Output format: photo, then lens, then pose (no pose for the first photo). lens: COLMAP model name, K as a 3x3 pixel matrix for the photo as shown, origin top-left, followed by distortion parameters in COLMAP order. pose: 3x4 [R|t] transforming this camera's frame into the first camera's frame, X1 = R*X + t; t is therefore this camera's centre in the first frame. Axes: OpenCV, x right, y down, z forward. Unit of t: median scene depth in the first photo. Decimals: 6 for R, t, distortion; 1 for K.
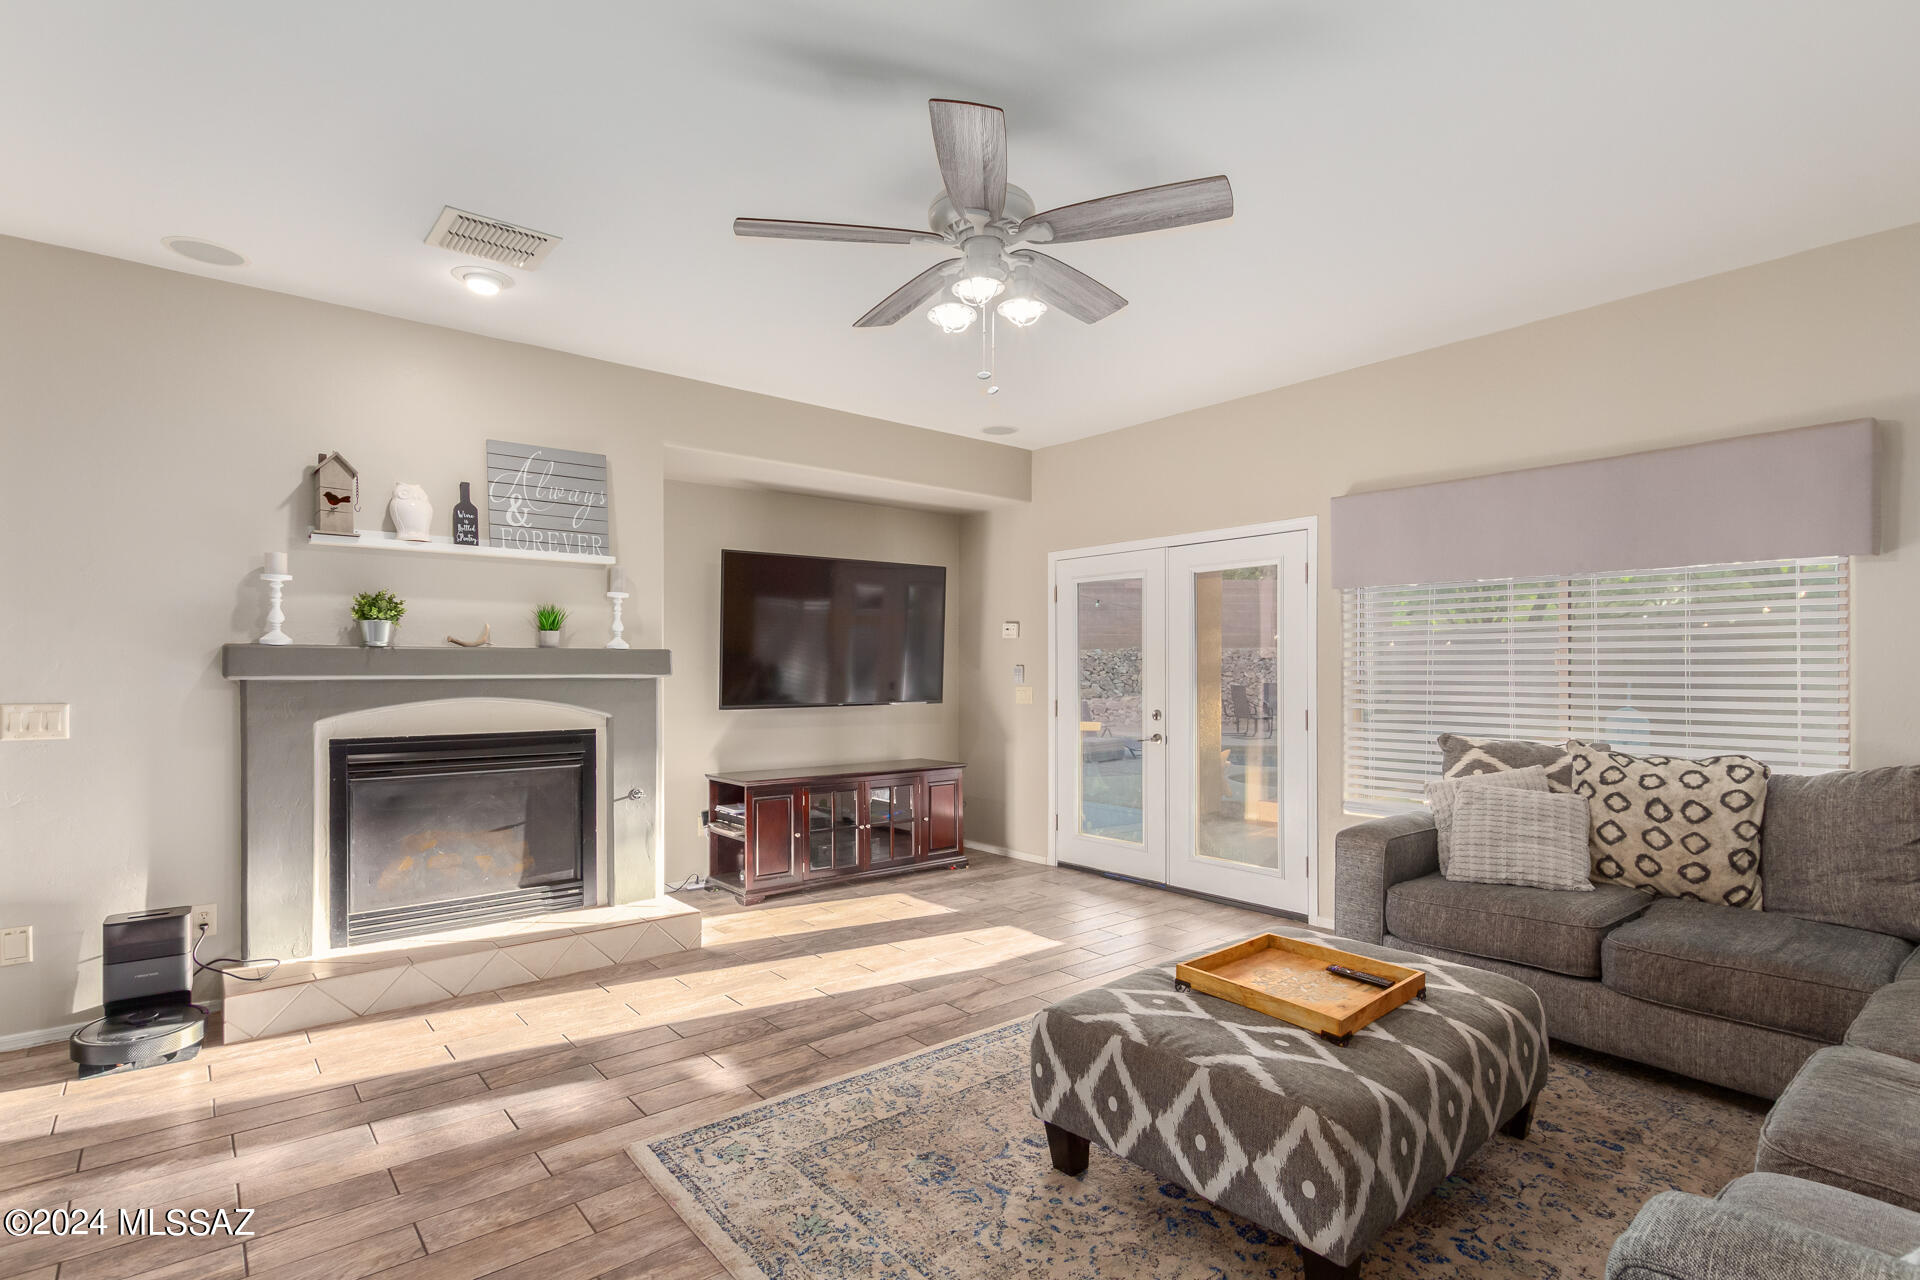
lens RADIAL K [[940.1, 0, 962.9], [0, 940.1, 669.4], [0, 0, 1]] dist [0.018047, -0.003431]
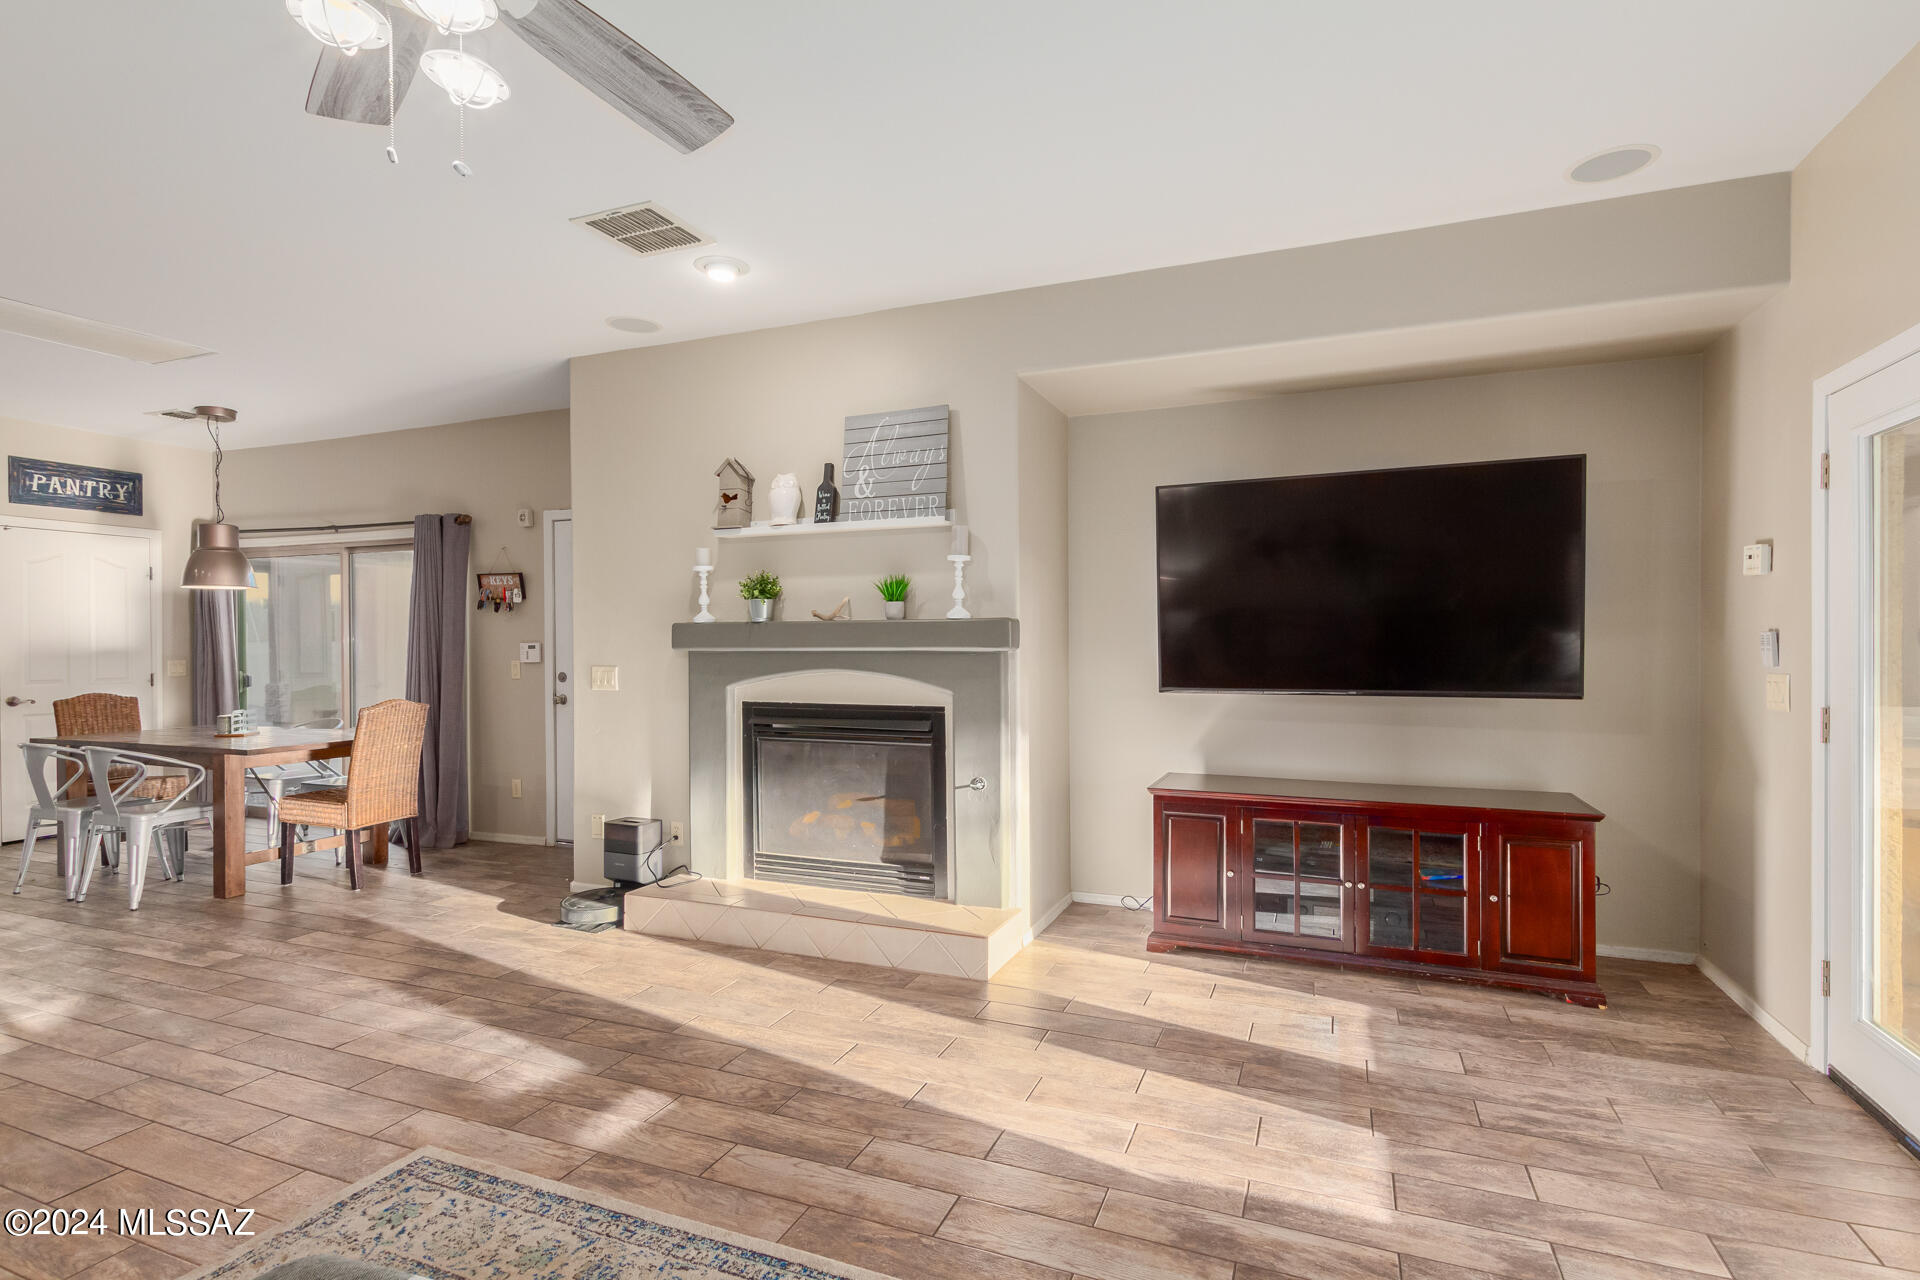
lens RADIAL K [[940.1, 0, 976.4], [0, 940.1, 640.1], [0, 0, 1]] dist [0.018047, -0.003431]
pose [[0.473318, -0.000114, -0.880891, 0.515109], [0.004921, 0.999985, 0.002515, -0.003926], [0.880878, -0.005525, 0.473312, 0.714002]]
